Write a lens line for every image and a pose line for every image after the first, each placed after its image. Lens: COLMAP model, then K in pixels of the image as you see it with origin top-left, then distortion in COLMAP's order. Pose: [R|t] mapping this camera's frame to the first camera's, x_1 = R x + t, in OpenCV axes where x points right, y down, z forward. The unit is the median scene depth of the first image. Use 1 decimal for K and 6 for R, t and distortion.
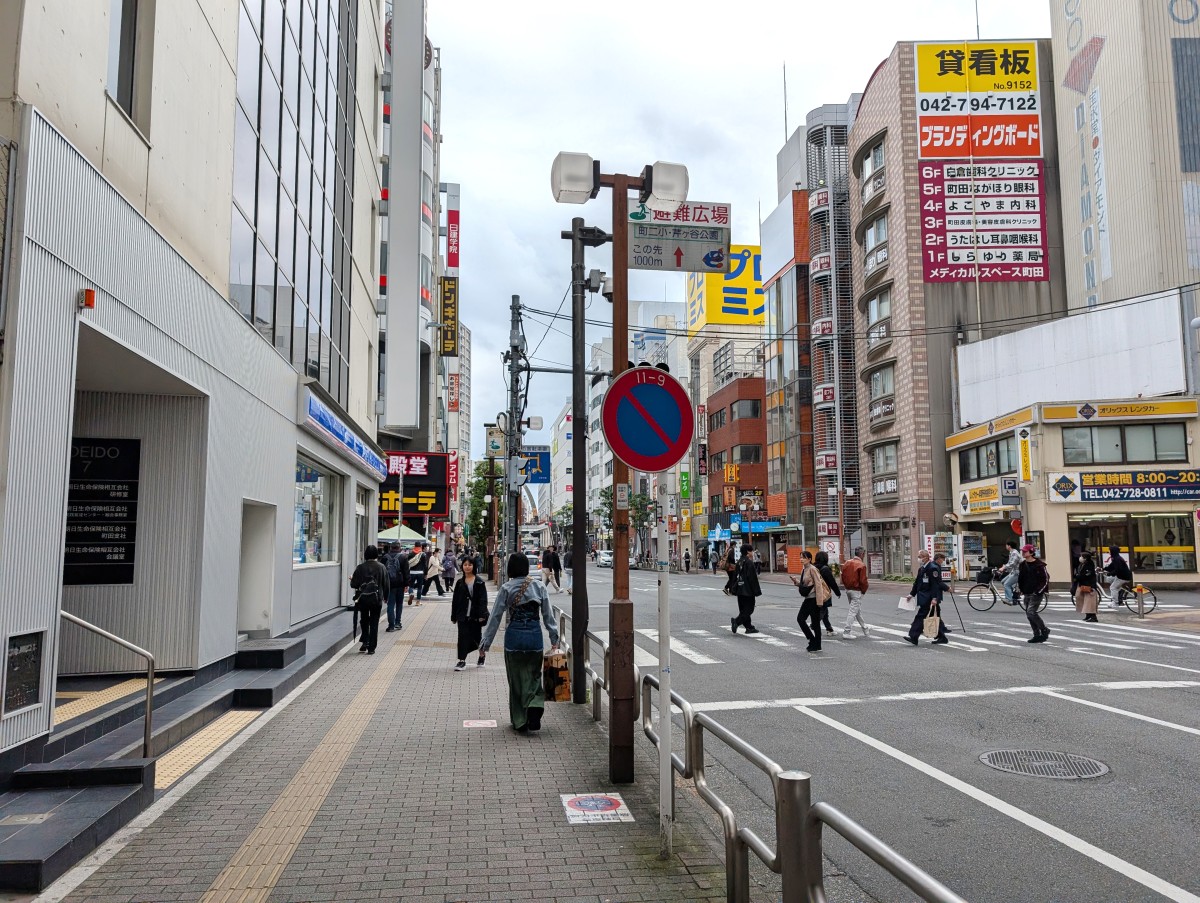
lens RADIAL K [[892.7, 0, 611.8], [0, 892.7, 451.7], [0, 0, 1]] dist [0.015402, -0.021006]
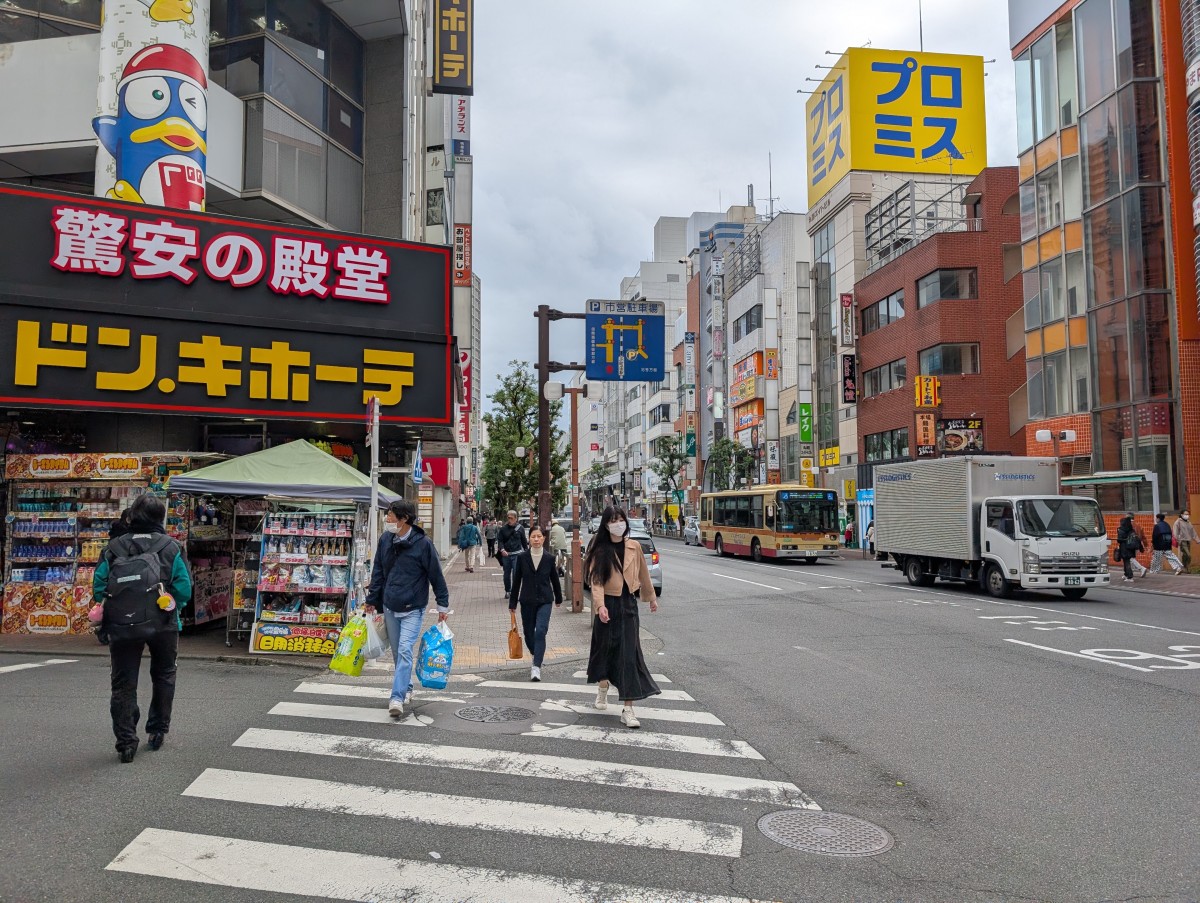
lens RADIAL K [[892.7, 0, 591.0], [0, 892.7, 453.5], [0, 0, 1]] dist [0.015402, -0.021006]
pose [[0.999478, 0.000794, -0.032304, -0.087454], [0.000451, 0.999258, 0.038519, 0.052336], [0.032311, -0.038514, 0.998736, 0.486691]]
